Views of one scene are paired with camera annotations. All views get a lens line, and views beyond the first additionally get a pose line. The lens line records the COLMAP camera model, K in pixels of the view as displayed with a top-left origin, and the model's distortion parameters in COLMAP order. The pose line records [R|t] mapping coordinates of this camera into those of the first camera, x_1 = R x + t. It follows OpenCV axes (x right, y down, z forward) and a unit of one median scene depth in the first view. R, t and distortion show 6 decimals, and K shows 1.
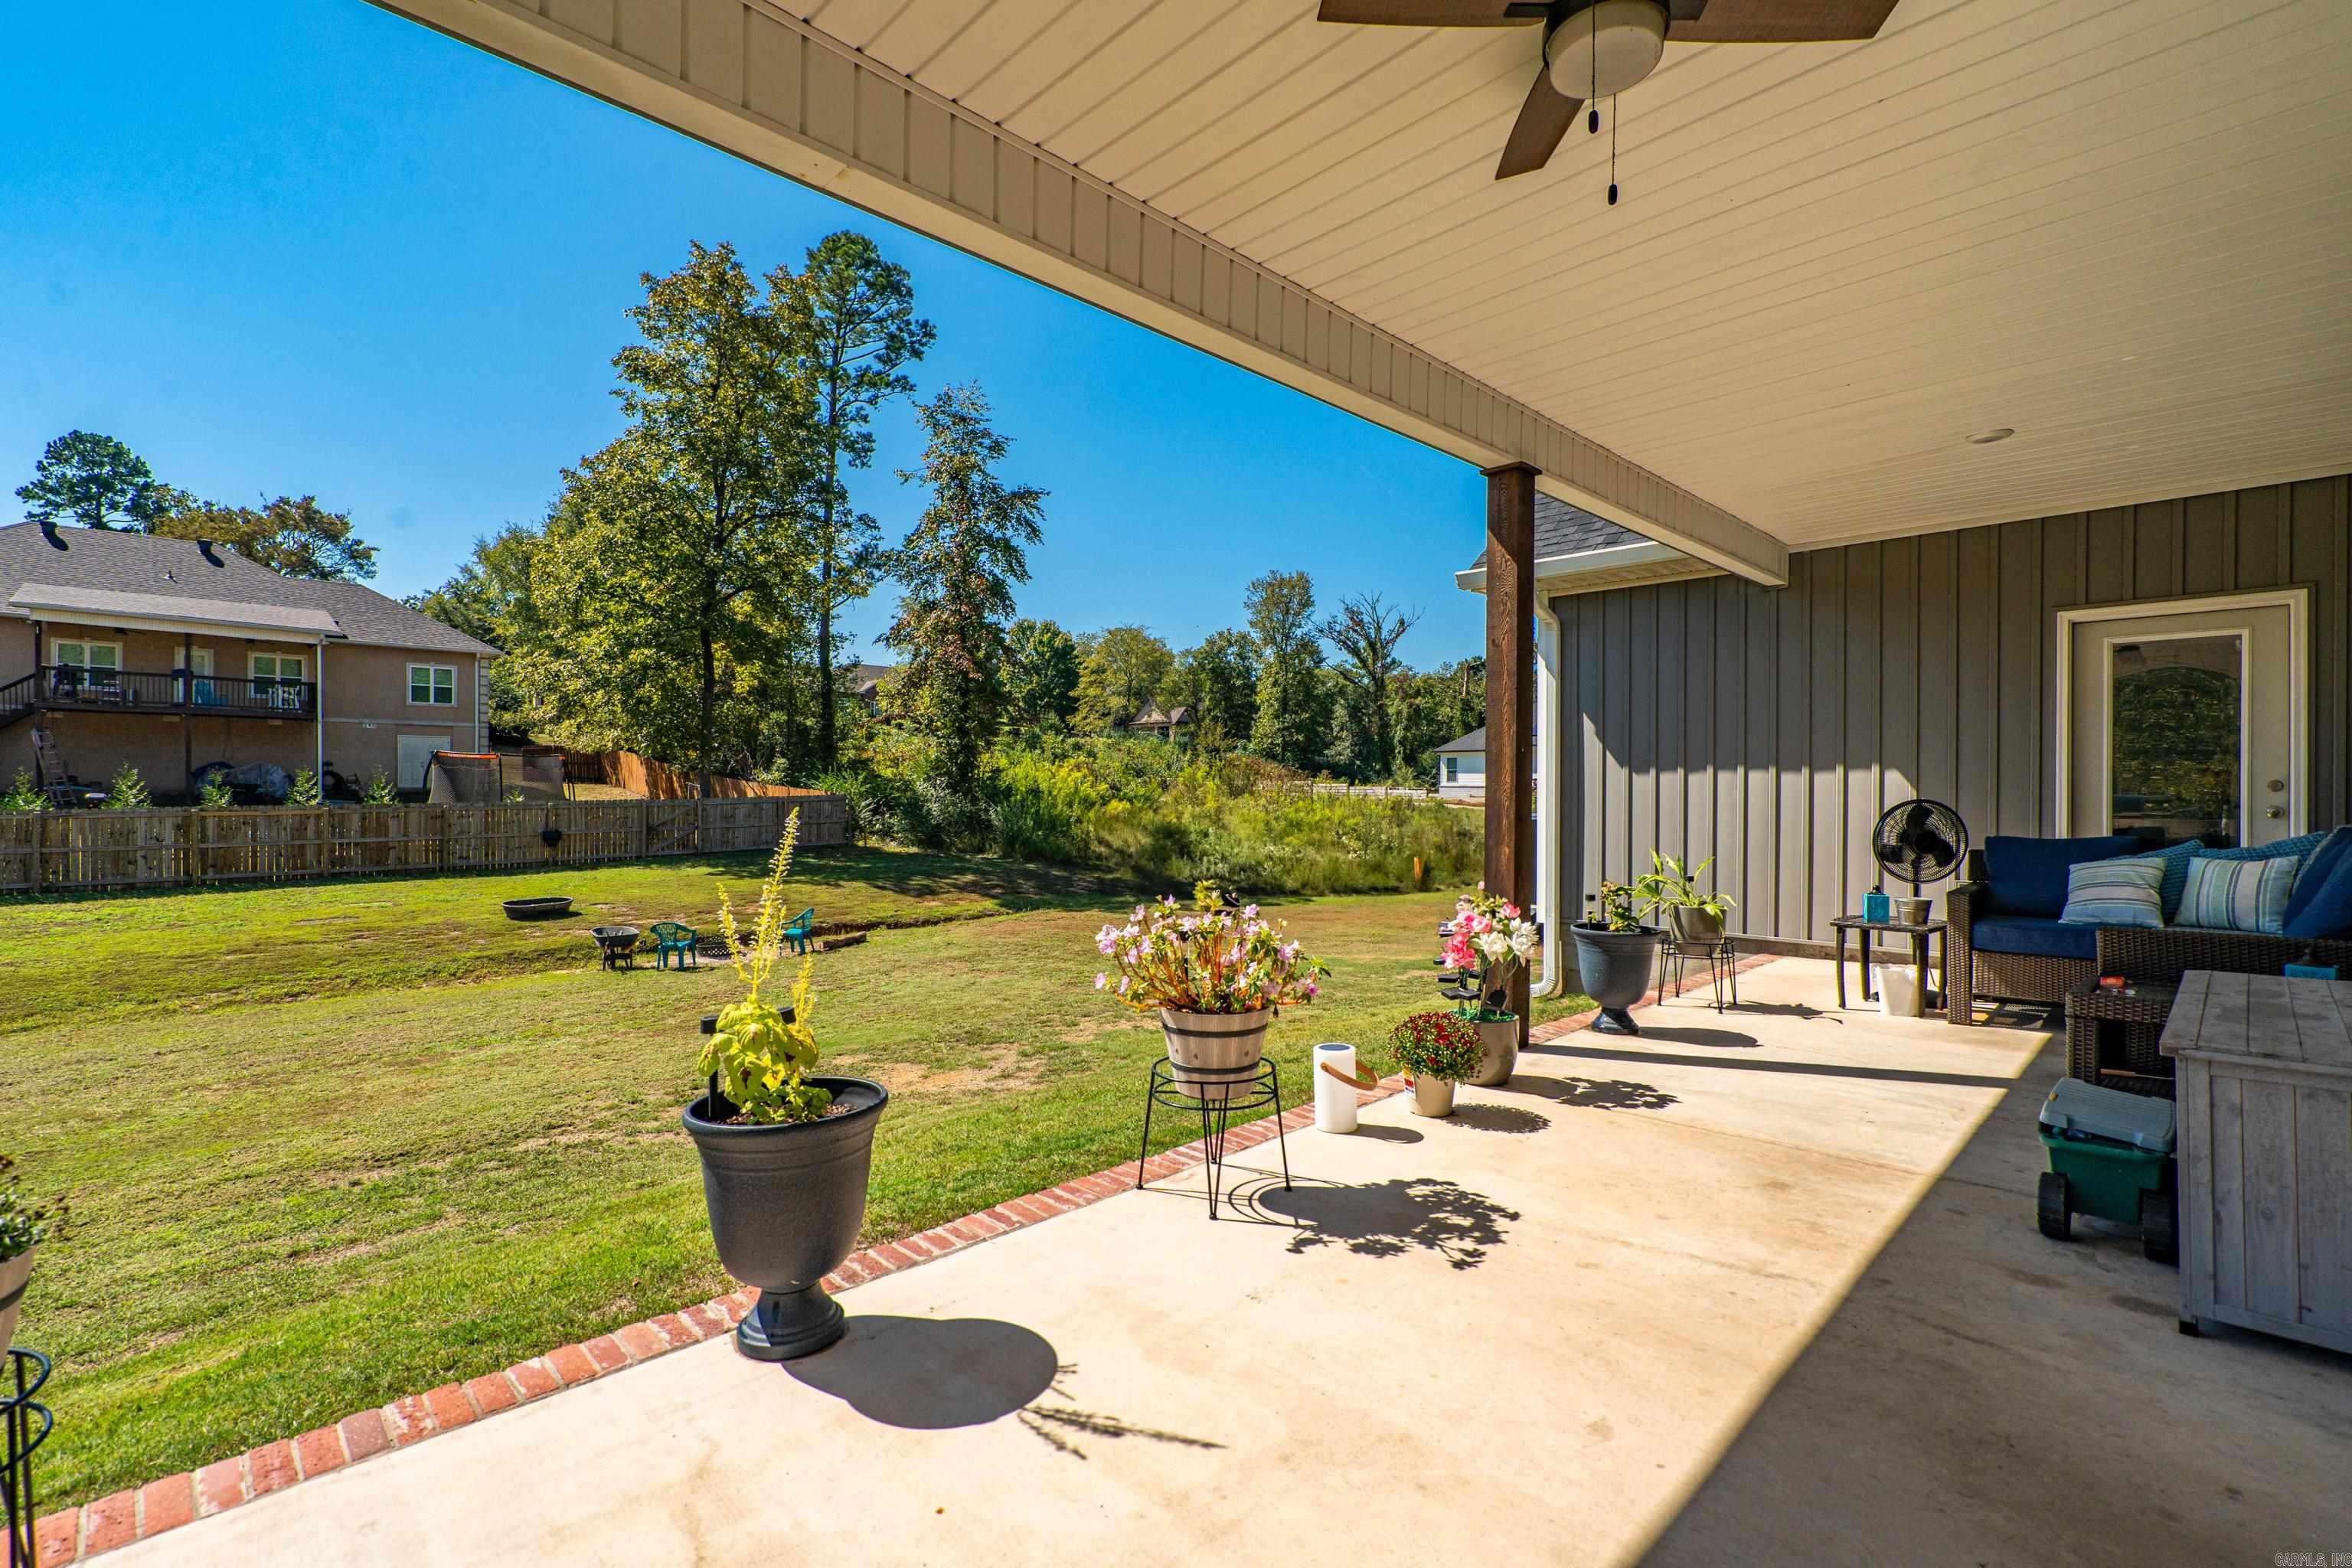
lens RADIAL K [[1076.4, 0, 1177.1], [0, 1076.4, 799.3], [0, 0, 1]] dist [-0.003257, -0.001200]
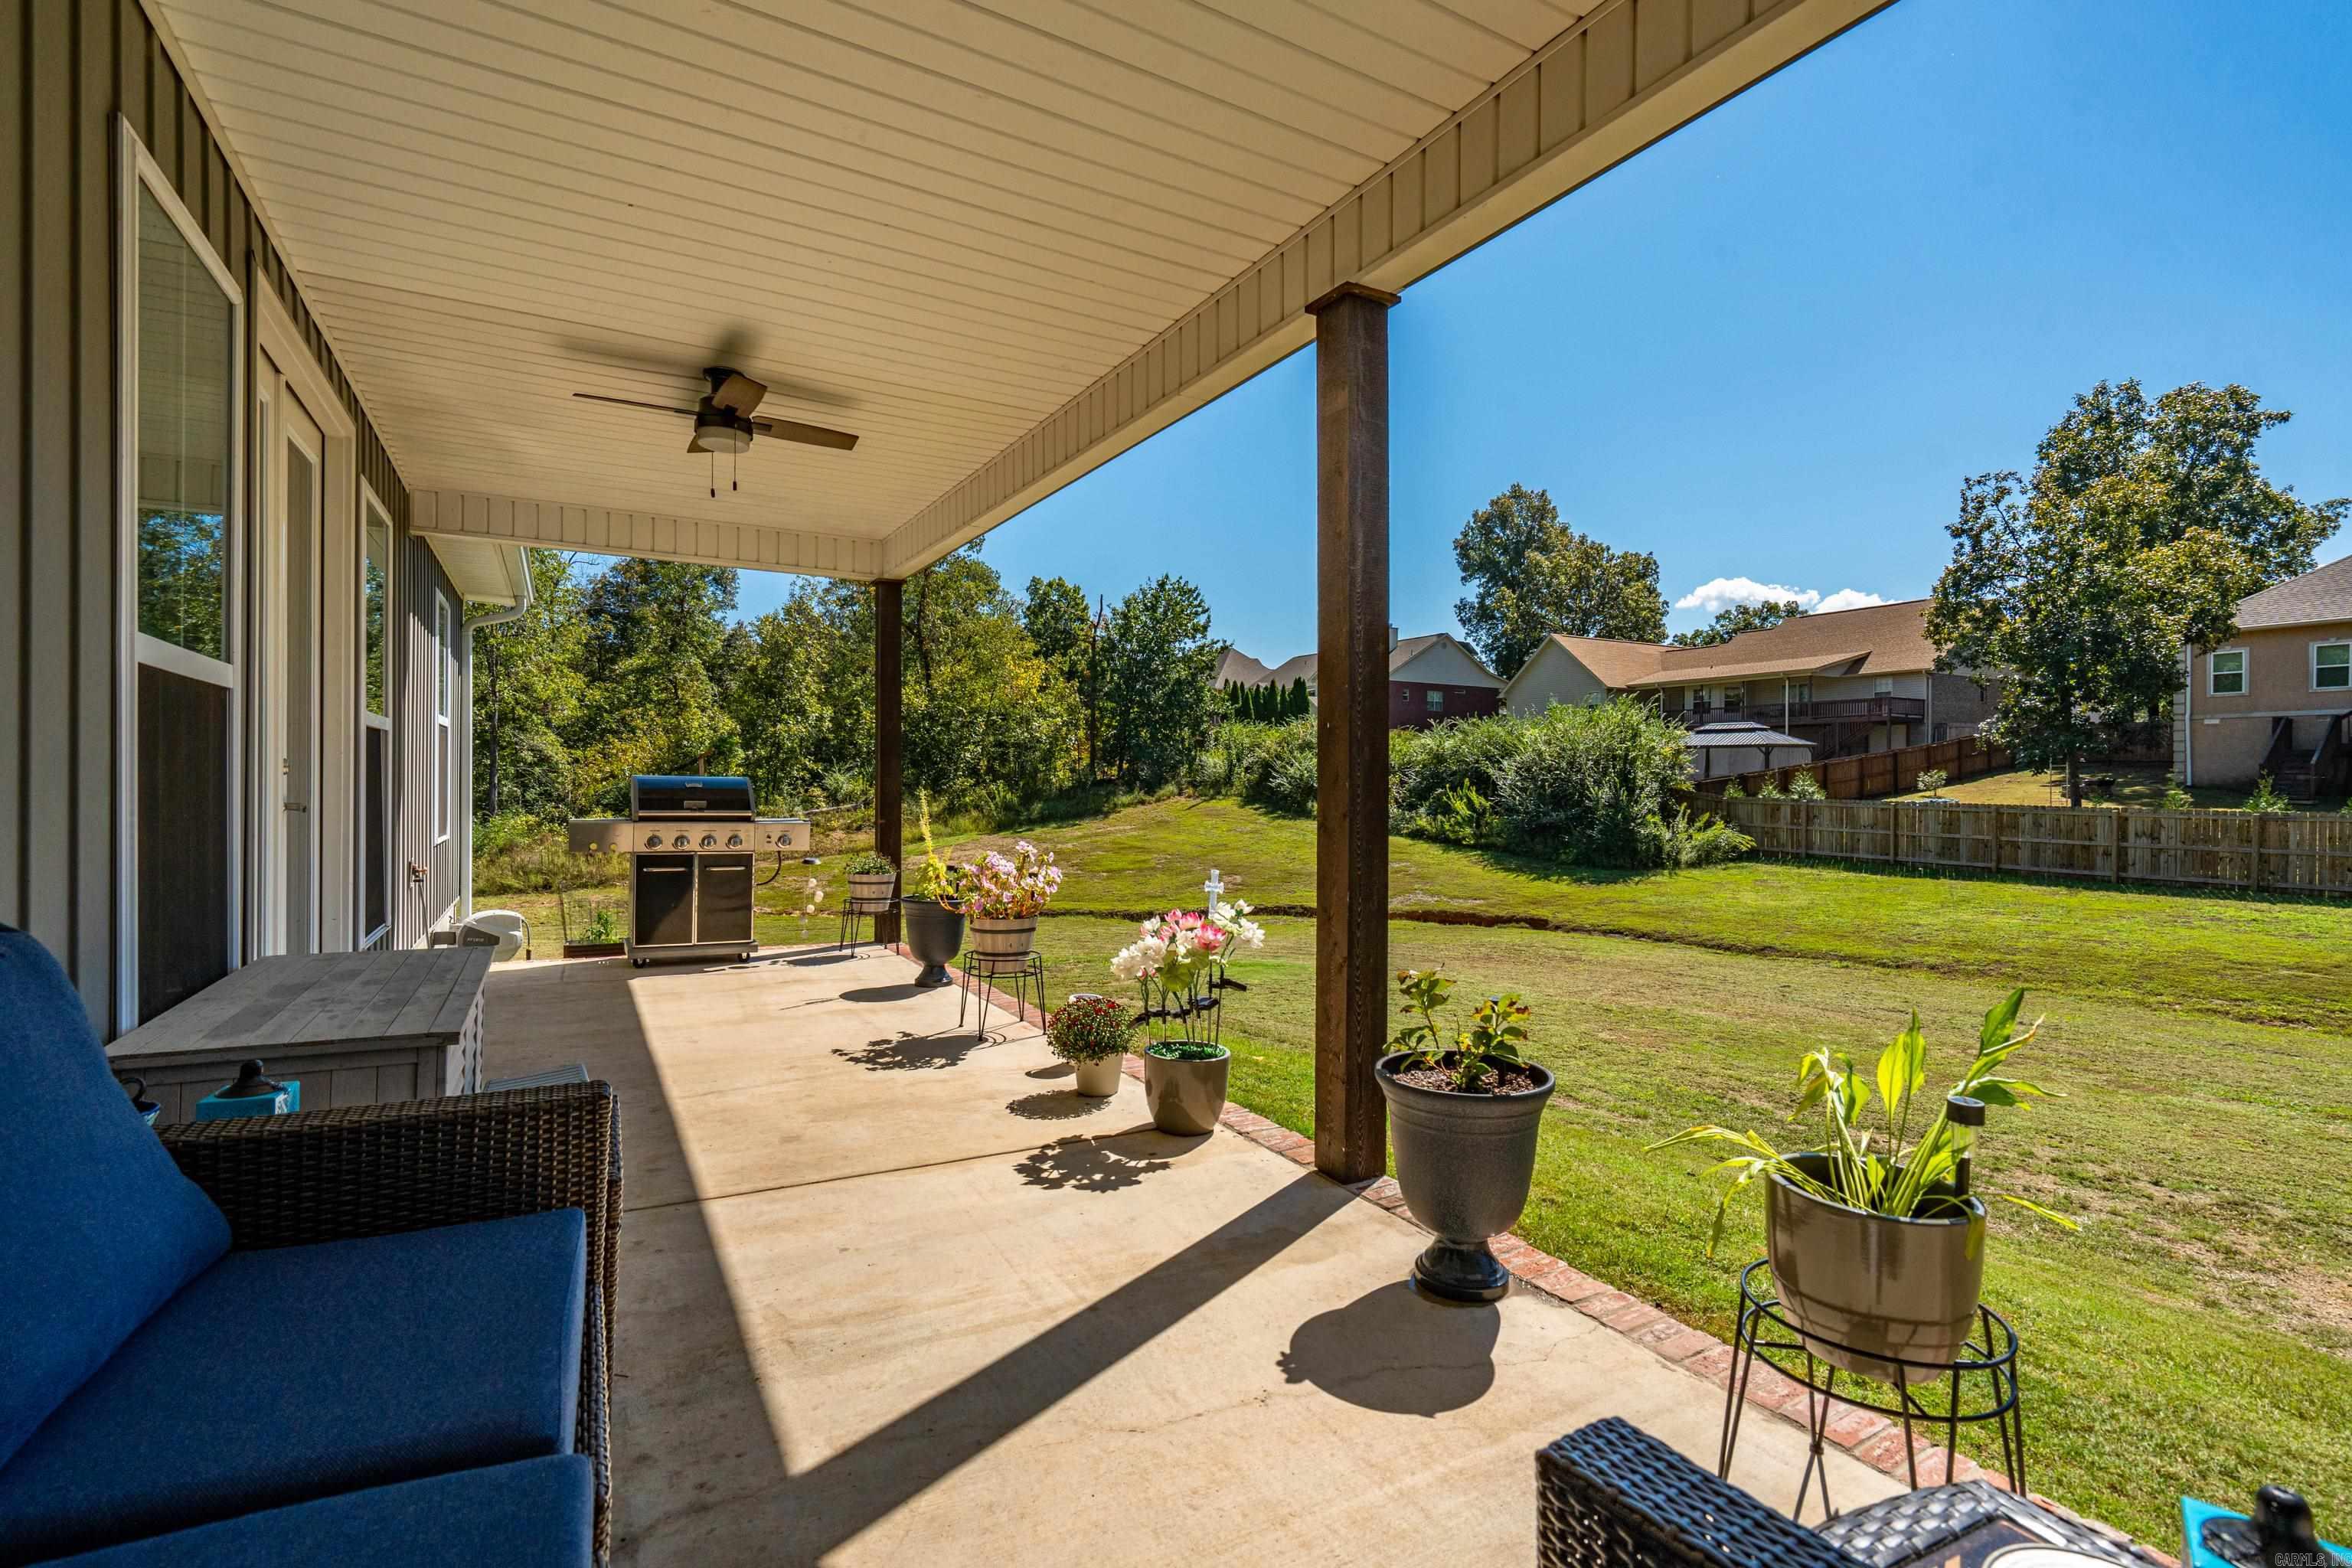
lens RADIAL K [[1076.4, 0, 1175.6], [0, 1076.4, 784.0], [0, 0, 1]] dist [-0.003257, -0.001200]
pose [[-0.275088, -0.006987, -0.961394, 1.217846], [-0.011224, 0.999929, -0.004056, -0.009145], [0.961354, 0.009675, -0.275147, 1.343837]]
